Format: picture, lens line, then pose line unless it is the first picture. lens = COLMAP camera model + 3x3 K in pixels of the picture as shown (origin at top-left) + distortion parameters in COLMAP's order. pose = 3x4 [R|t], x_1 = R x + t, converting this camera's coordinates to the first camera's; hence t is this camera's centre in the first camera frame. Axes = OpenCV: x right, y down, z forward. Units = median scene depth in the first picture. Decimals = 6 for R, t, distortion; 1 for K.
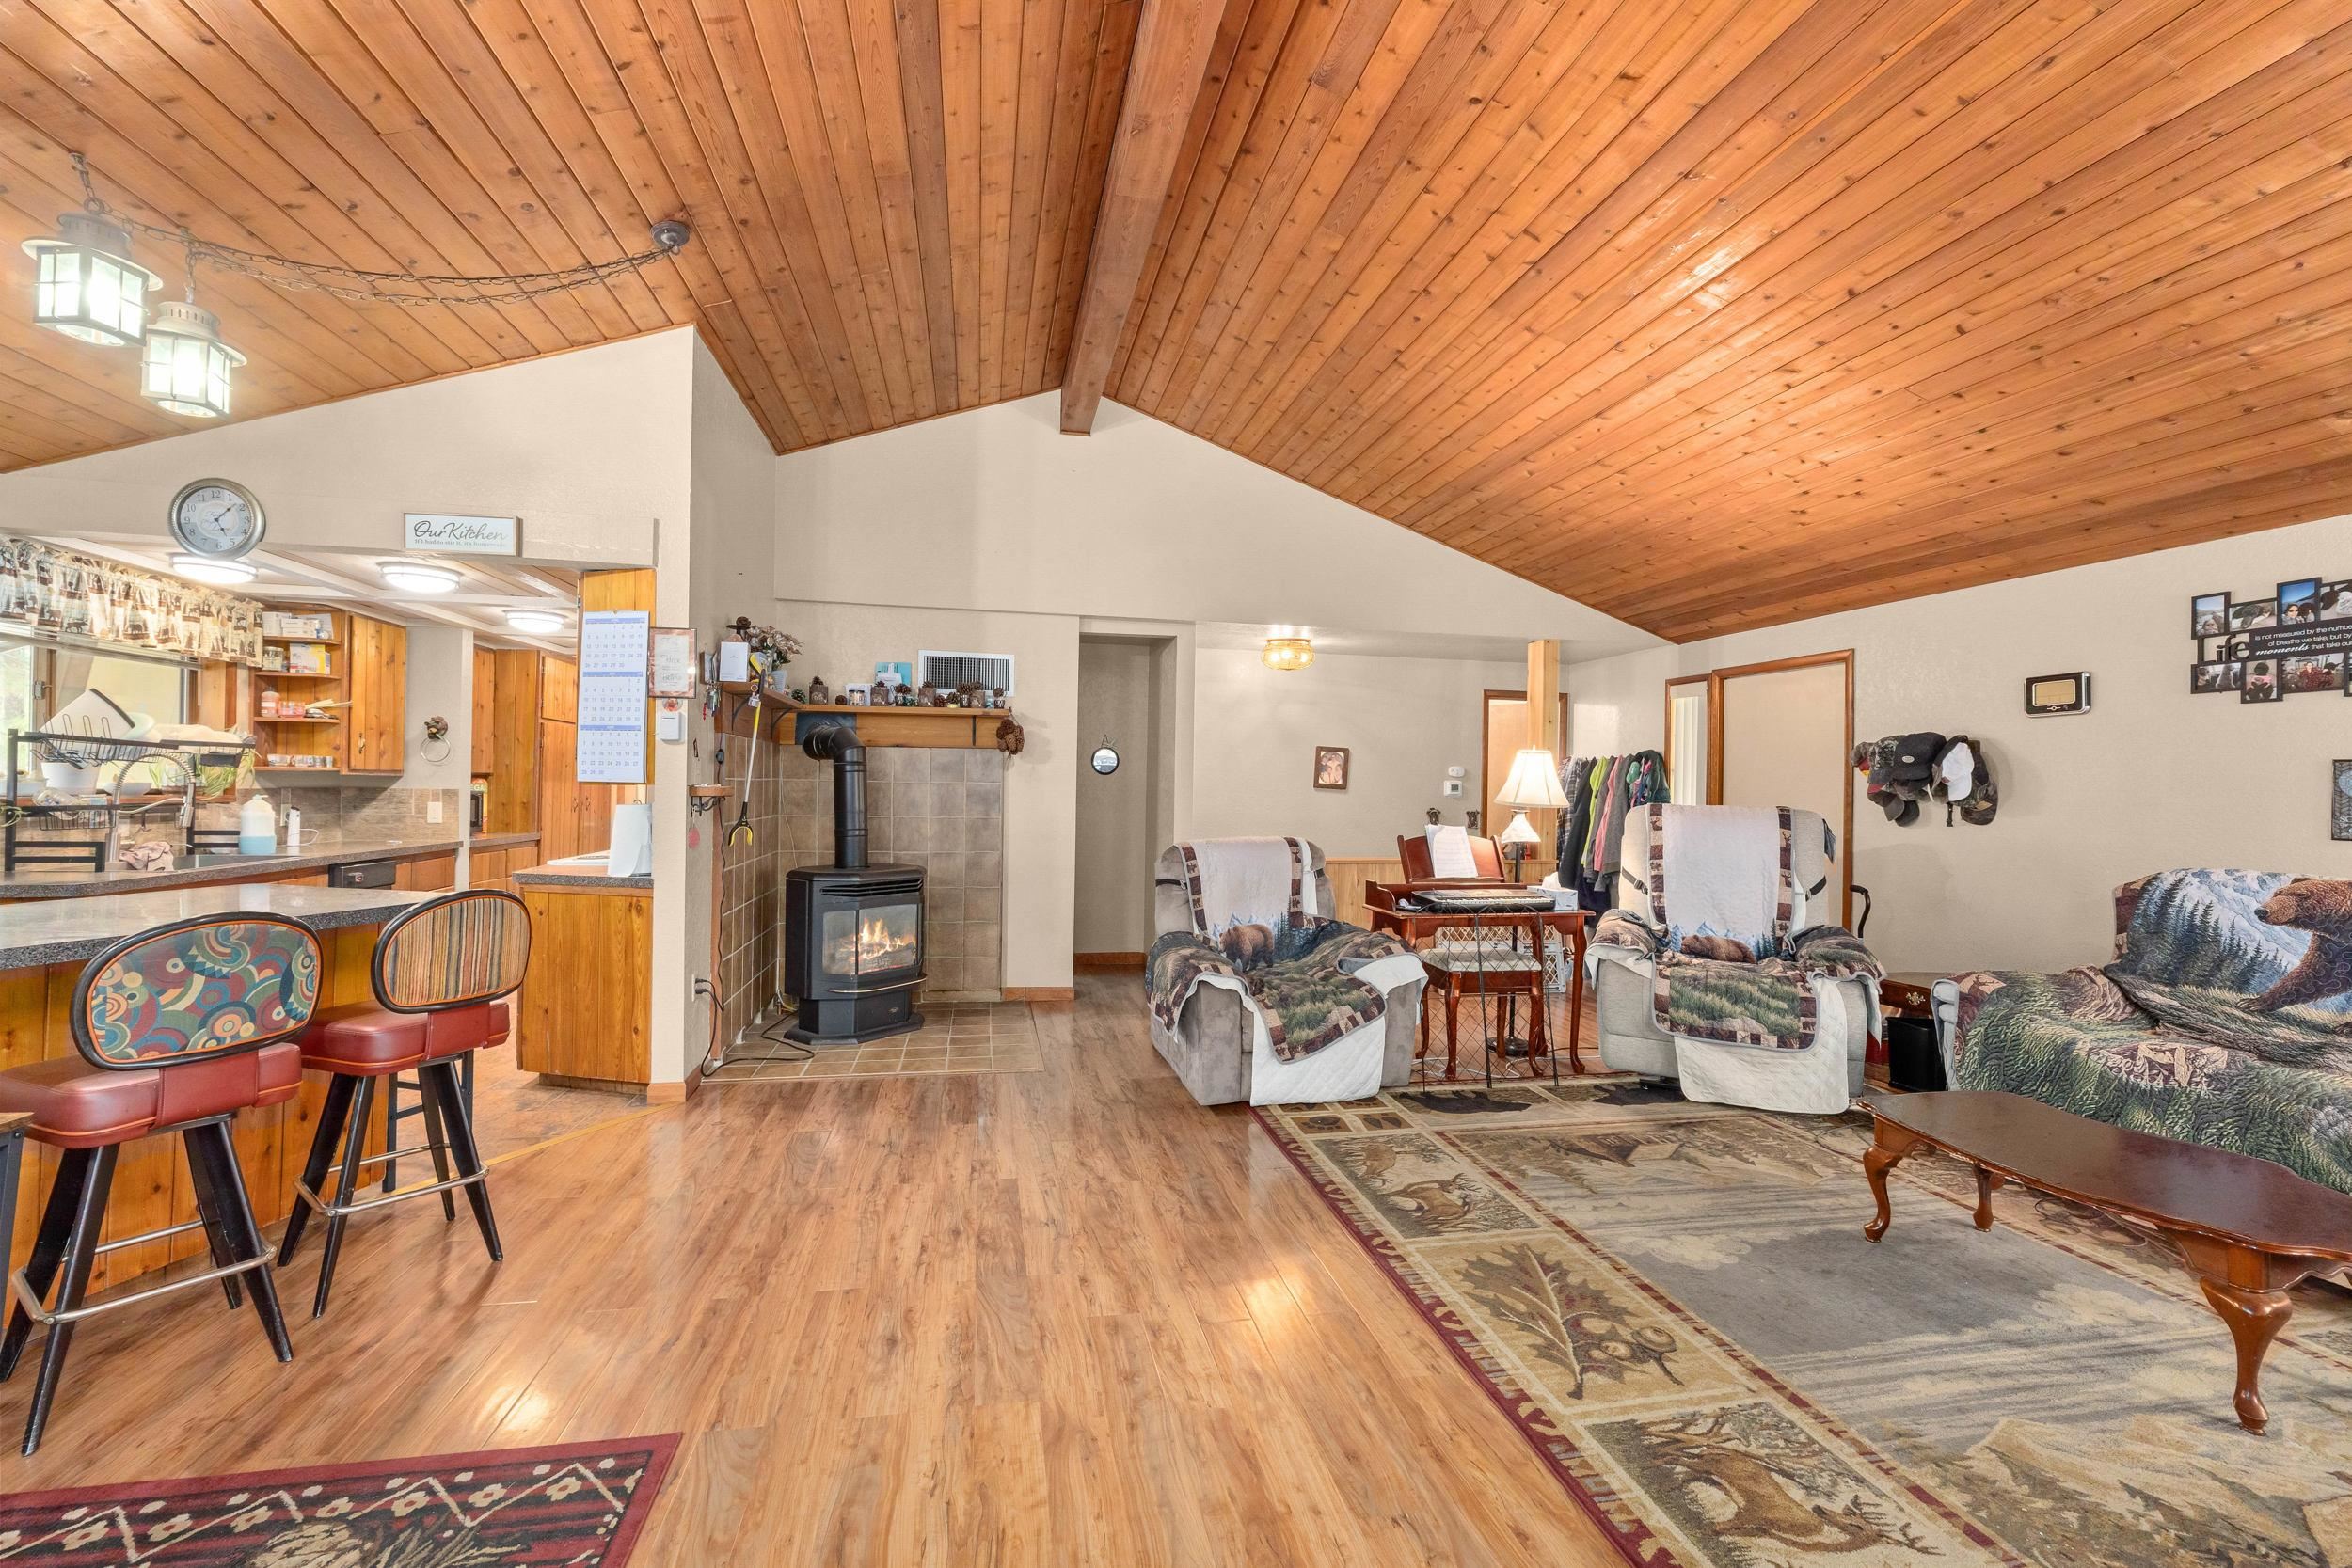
lens RADIAL K [[1003.3, 0, 1178.7], [0, 1003.3, 785.3], [0, 0, 1]] dist [-0.005543, 0.000297]
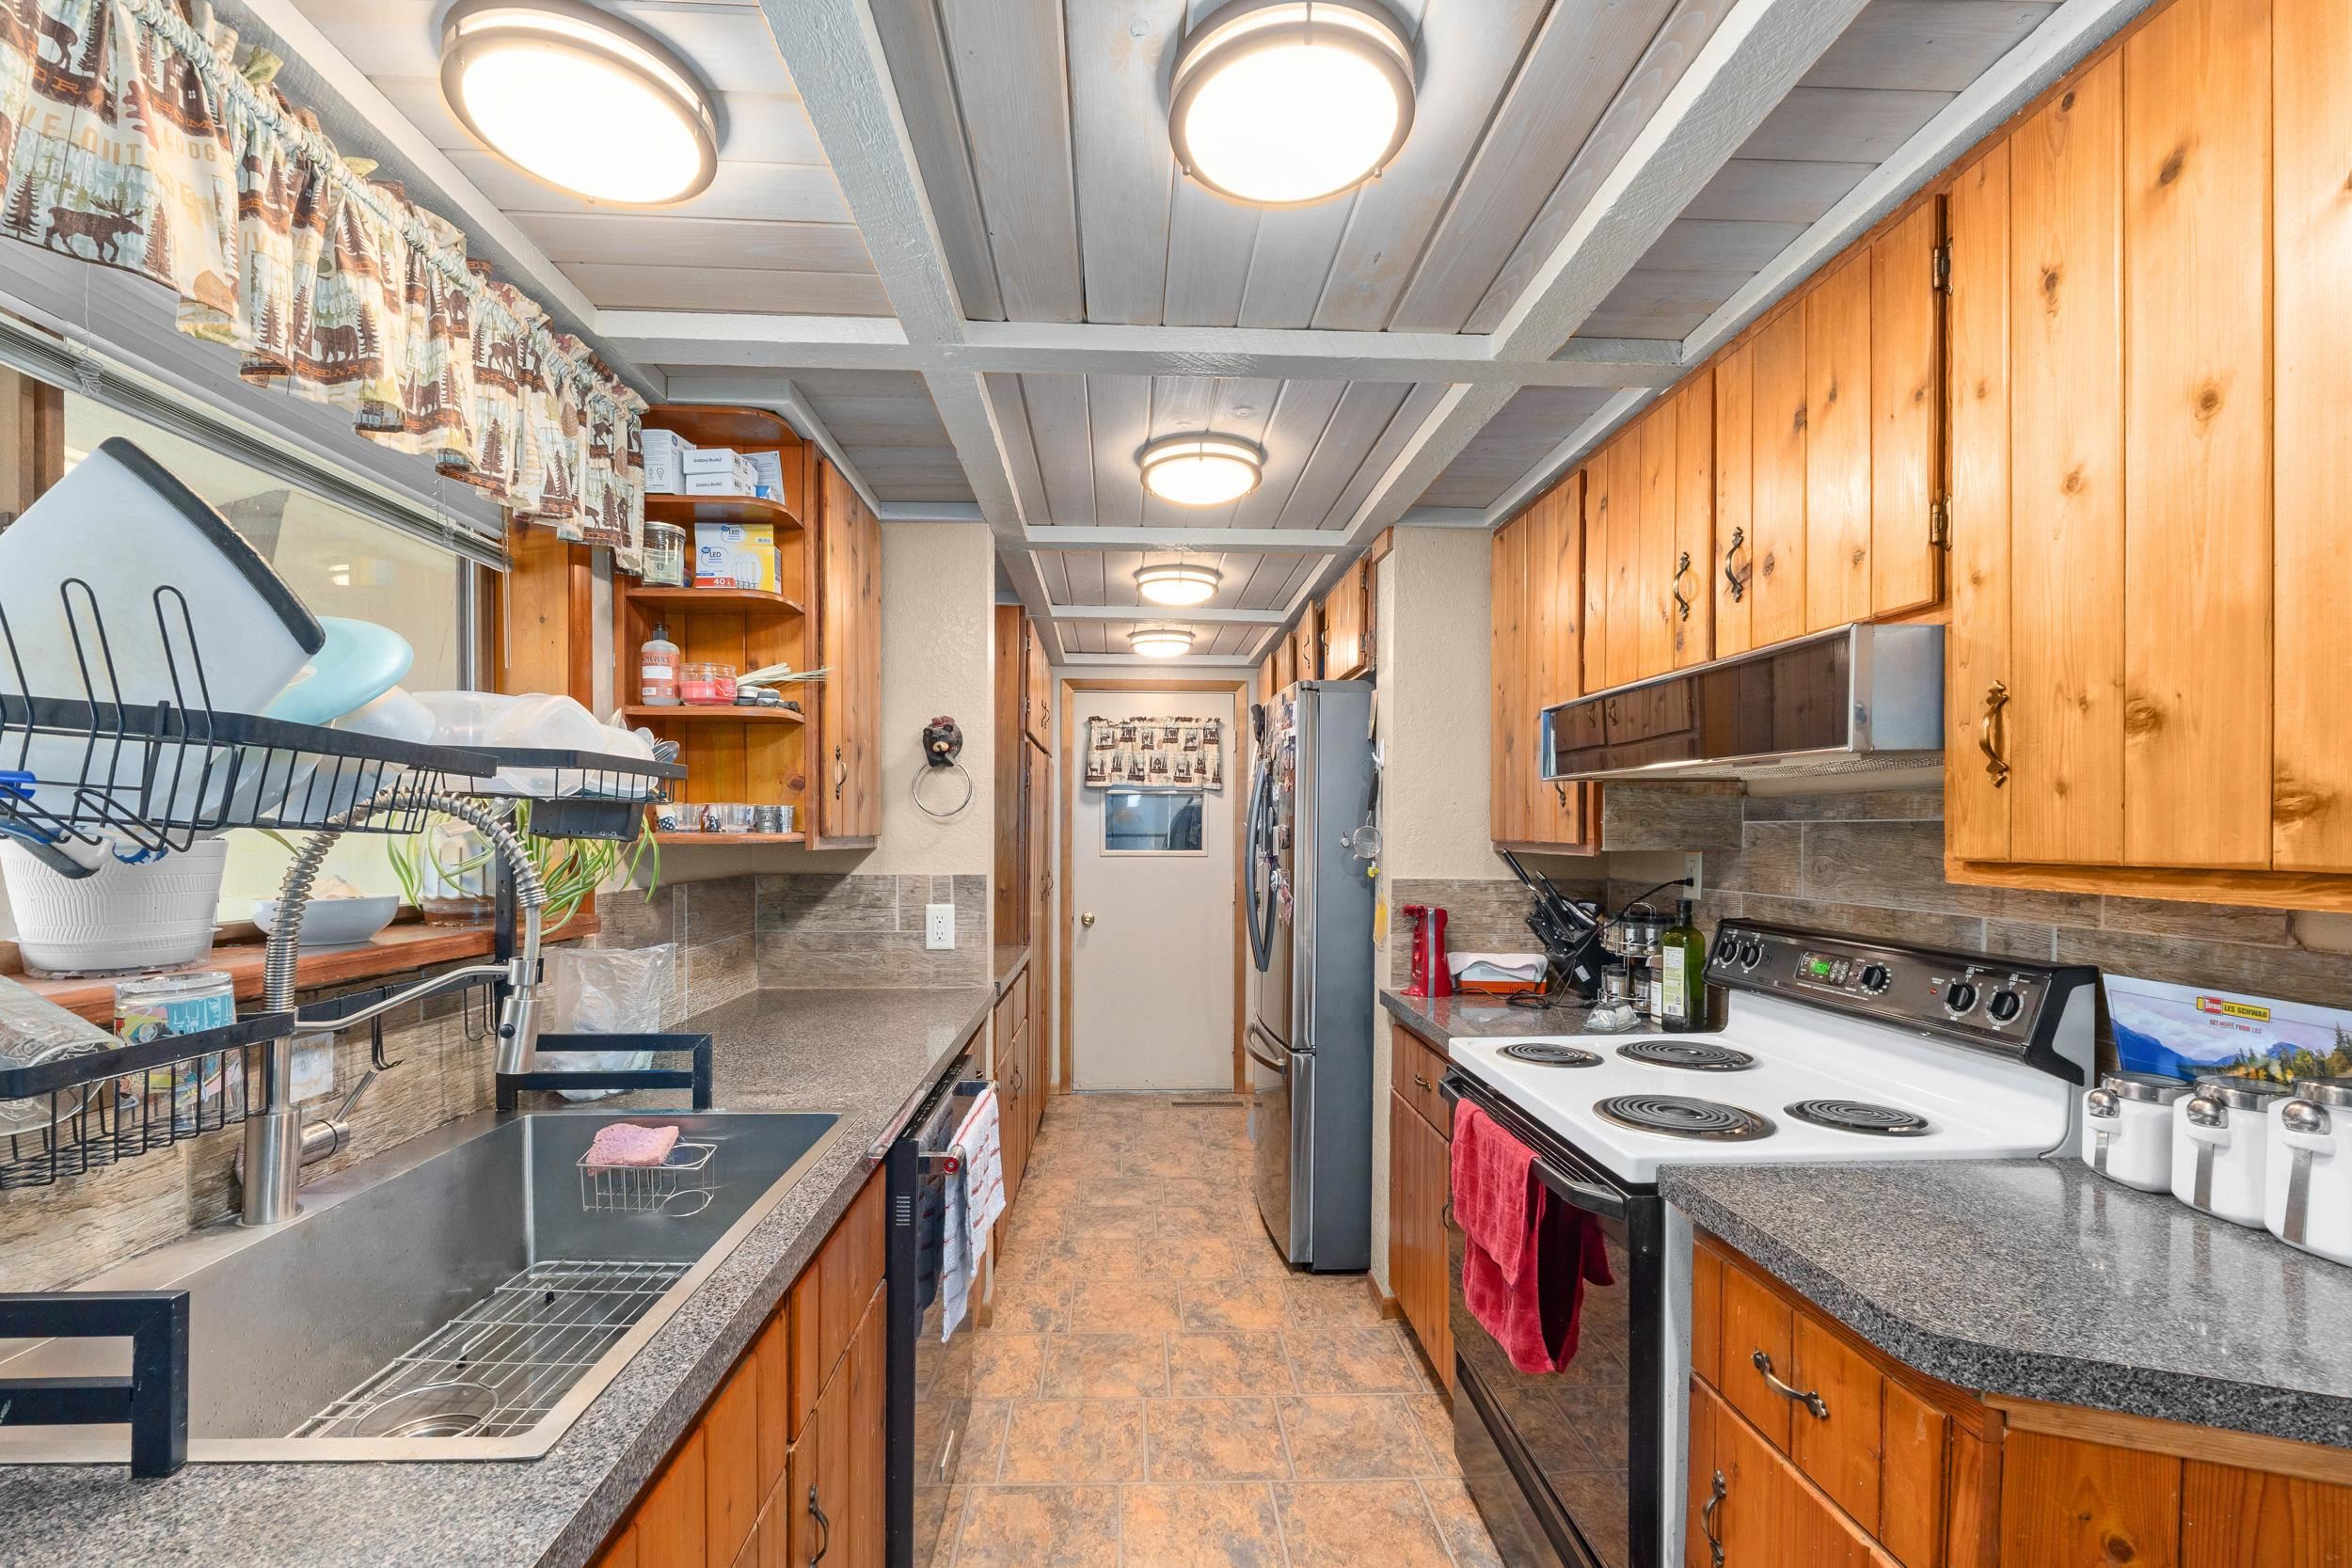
lens RADIAL K [[1003.3, 0, 1161.9], [0, 1003.3, 844.8], [0, 0, 1]] dist [-0.005543, 0.000297]
pose [[0.990074, -0.010163, -0.140181, -0.706494], [0.012027, 0.999850, 0.012457, -0.017775], [0.140033, -0.014019, 0.990048, 0.683428]]
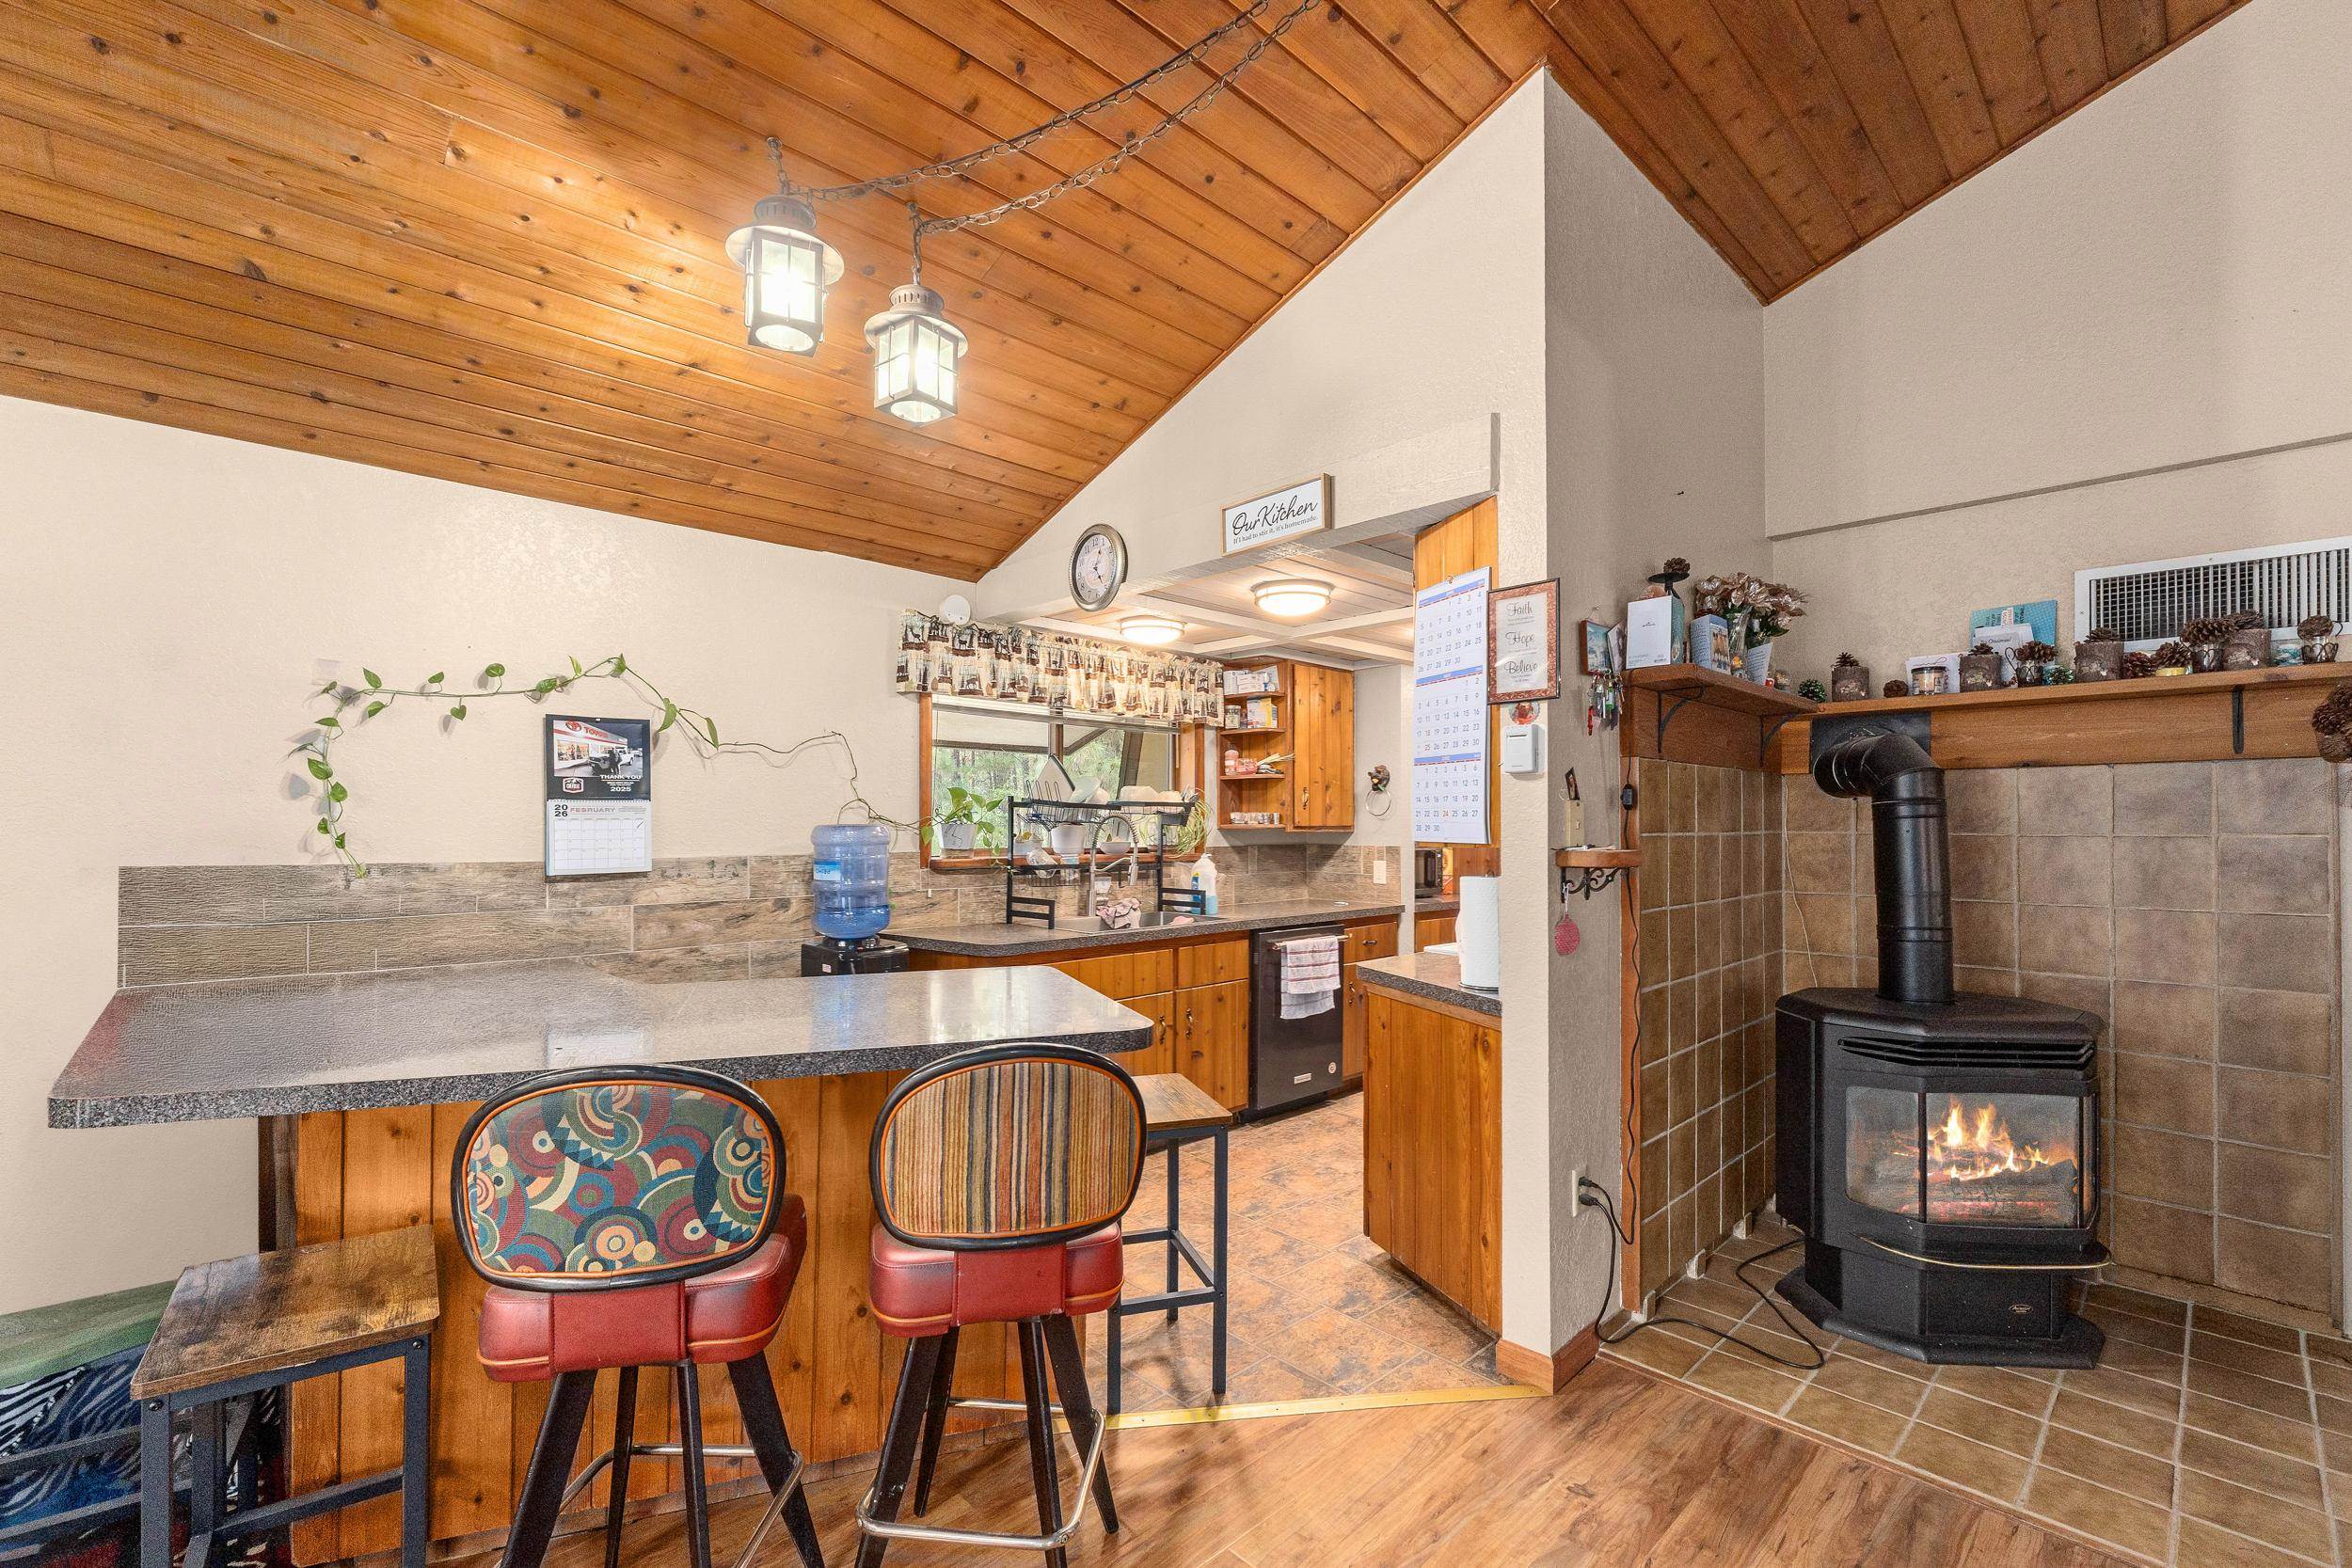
lens RADIAL K [[1003.3, 0, 1157.2], [0, 1003.3, 817.2], [0, 0, 1]] dist [-0.005543, 0.000297]
pose [[0.526189, -0.021298, -0.850101, -0.098471], [0.008520, 0.999768, -0.019775, -0.007458], [0.850325, 0.003162, 0.526248, 0.432692]]
